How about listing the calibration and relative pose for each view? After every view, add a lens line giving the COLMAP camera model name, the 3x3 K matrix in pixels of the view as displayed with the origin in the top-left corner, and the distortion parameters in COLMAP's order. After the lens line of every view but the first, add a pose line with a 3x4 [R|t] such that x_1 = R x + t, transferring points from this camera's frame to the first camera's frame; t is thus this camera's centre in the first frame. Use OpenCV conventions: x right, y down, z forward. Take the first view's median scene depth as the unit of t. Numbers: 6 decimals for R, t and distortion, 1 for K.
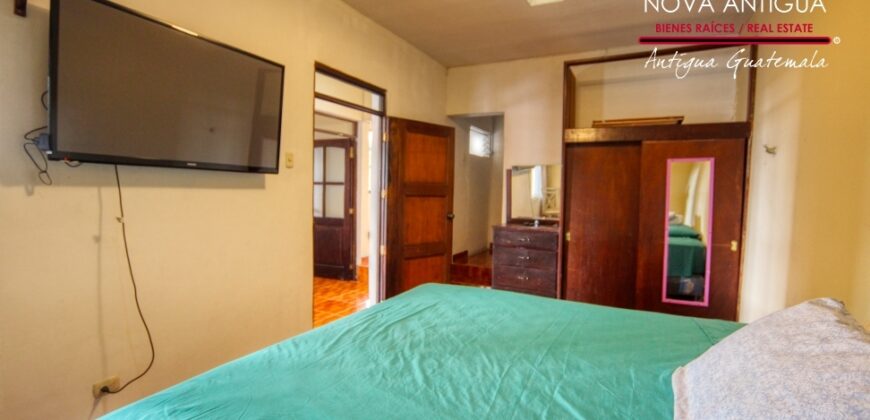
lens RADIAL K [[404.0, 0, 430.9], [0, 404.0, 214.1], [0, 0, 1]] dist [-0.027460, -0.000130]
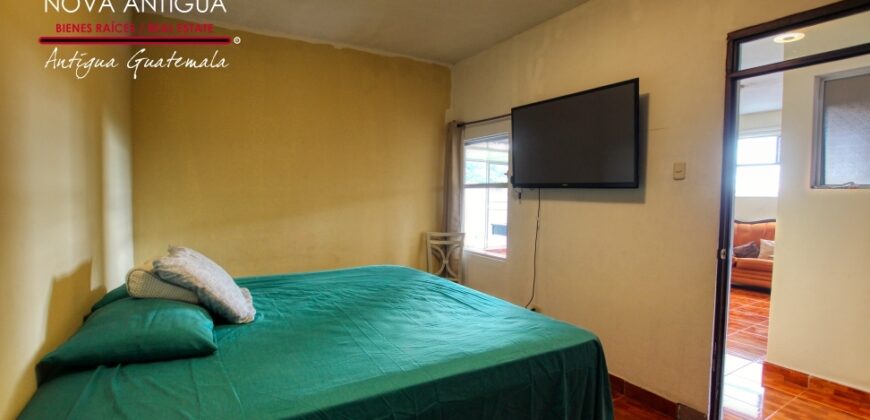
lens RADIAL K [[404.0, 0, 430.9], [0, 404.0, 214.1], [0, 0, 1]] dist [-0.027460, -0.000130]
pose [[-0.513129, 0.008790, -0.858266, 1.022156], [-0.080834, 0.995008, 0.058519, -0.073148], [0.854496, 0.099405, -0.509857, 1.508155]]
